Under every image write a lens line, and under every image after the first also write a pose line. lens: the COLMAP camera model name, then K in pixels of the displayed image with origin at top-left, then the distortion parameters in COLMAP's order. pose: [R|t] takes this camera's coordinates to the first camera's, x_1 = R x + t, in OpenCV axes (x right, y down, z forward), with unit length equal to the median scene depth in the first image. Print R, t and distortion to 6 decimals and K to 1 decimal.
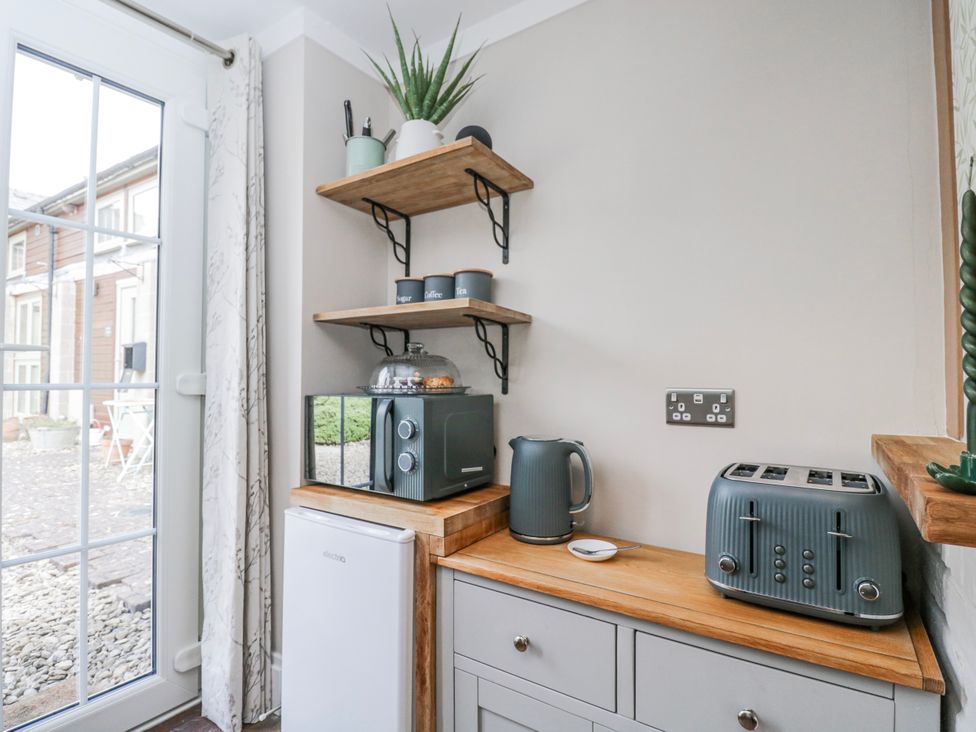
lens RADIAL K [[504.3, 0, 485.9], [0, 504.3, 363.9], [0, 0, 1]] dist [-0.007475, -0.008176]
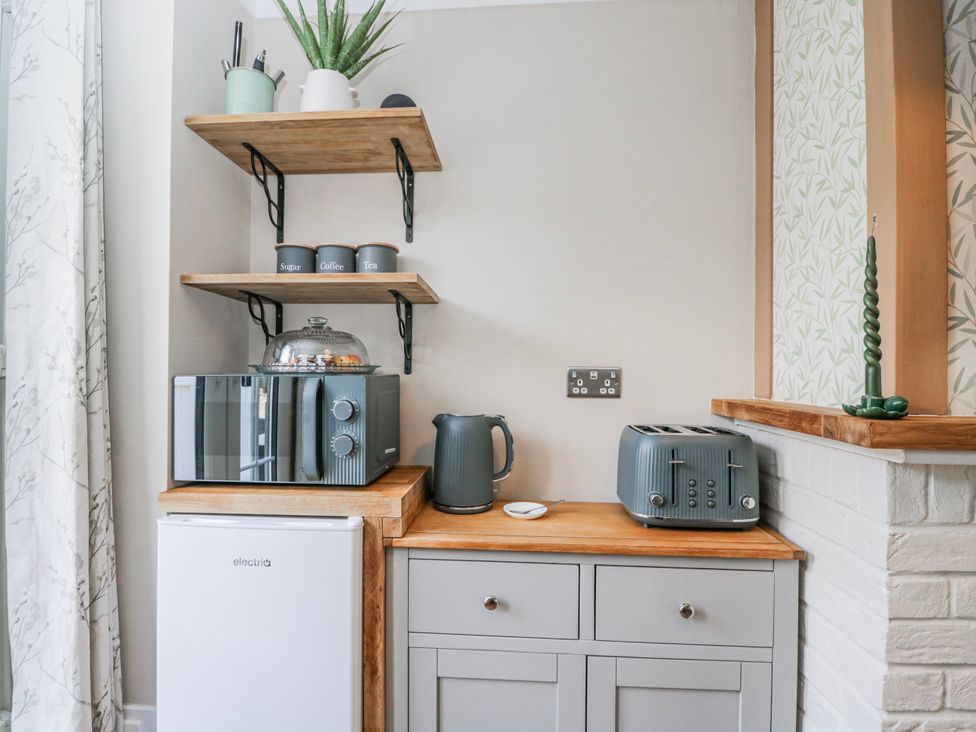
lens RADIAL K [[504.3, 0, 489.4], [0, 504.3, 367.6], [0, 0, 1]] dist [-0.007475, -0.008176]
pose [[0.868916, 0.005004, 0.494934, -0.331935], [-0.017104, 0.999655, 0.019920, 0.026077], [-0.494664, -0.025774, 0.868702, 0.062567]]
